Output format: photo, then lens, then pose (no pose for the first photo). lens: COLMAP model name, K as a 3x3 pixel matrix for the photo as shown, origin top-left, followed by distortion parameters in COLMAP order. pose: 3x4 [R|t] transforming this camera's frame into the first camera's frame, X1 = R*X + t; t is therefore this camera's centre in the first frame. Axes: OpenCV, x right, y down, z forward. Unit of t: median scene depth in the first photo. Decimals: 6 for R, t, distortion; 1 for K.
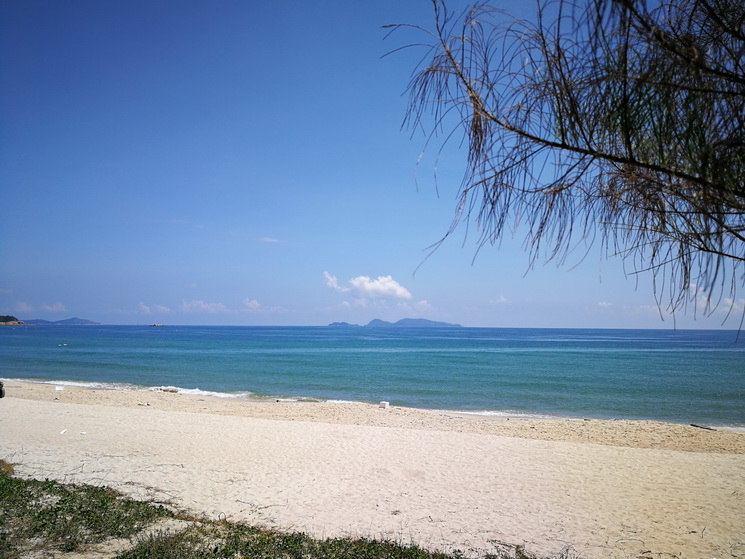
lens RADIAL K [[608.1, 0, 389.8], [0, 608.1, 280.5], [0, 0, 1]] dist [0.006106, -0.004041]
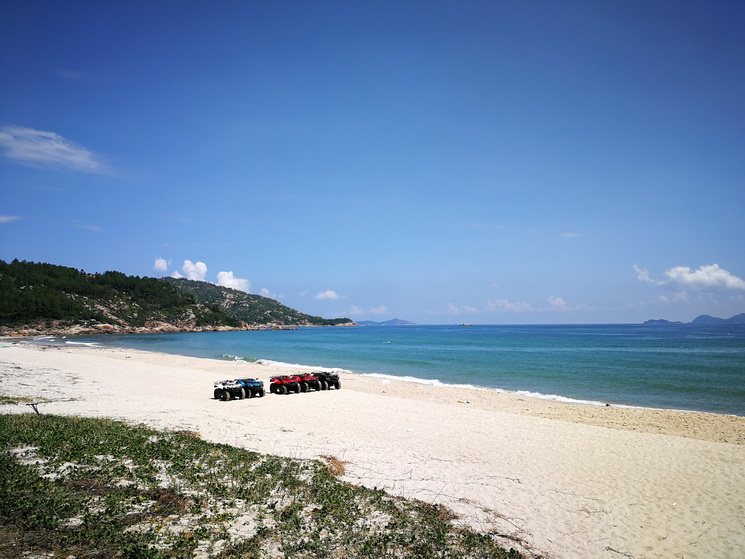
lens RADIAL K [[605.2, 0, 372.5], [0, 605.2, 279.5], [0, 0, 1]] dist [0.009442, -0.022310]
pose [[0.869946, -0.050720, -0.490531, -0.079785], [0.050232, 0.998637, -0.014172, 0.026601], [0.490582, -0.012311, 0.871308, 0.155555]]
